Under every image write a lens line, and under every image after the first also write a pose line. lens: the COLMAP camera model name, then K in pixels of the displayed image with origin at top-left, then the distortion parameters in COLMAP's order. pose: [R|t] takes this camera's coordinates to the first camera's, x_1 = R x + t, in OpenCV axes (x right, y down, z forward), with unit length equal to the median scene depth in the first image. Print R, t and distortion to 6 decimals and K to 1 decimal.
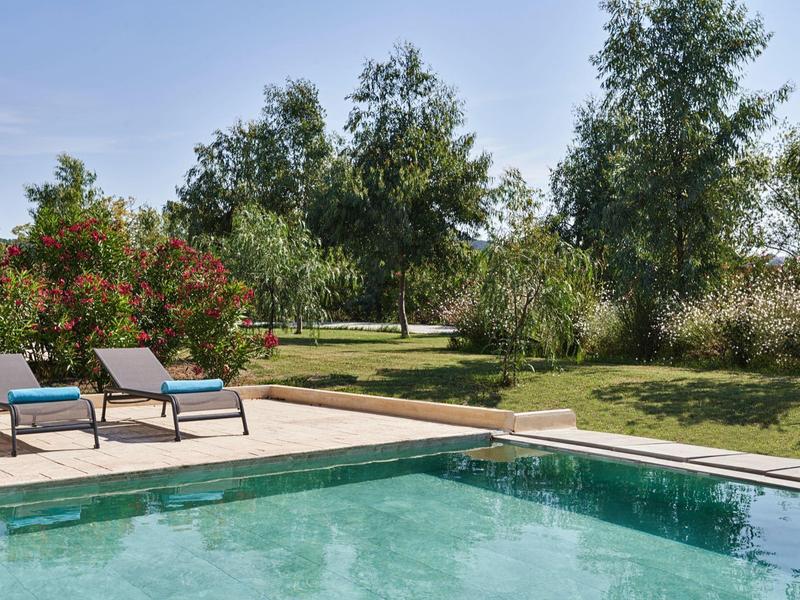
lens RADIAL K [[950.9, 0, 400.0], [0, 950.9, 300.0], [0, 0, 1]] dist [-0.000470, 0.000296]
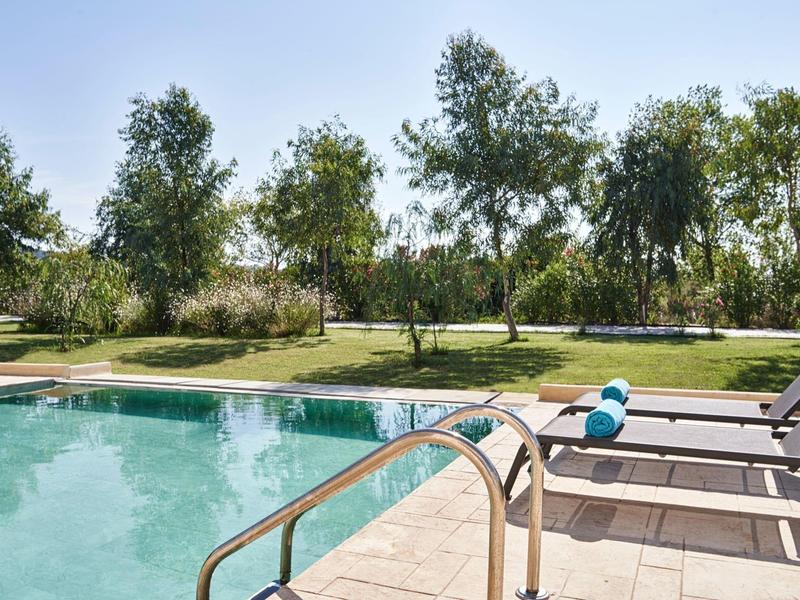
lens RADIAL K [[698.7, 0, 399.5], [0, 698.7, 315.8], [0, 0, 1]] dist [-0.044414, 0.002353]
pose [[0.845788, -0.021744, 0.533075, -0.015802], [0.006904, 0.999532, 0.029818, 0.003436], [-0.533474, -0.021539, 0.845542, -0.155393]]
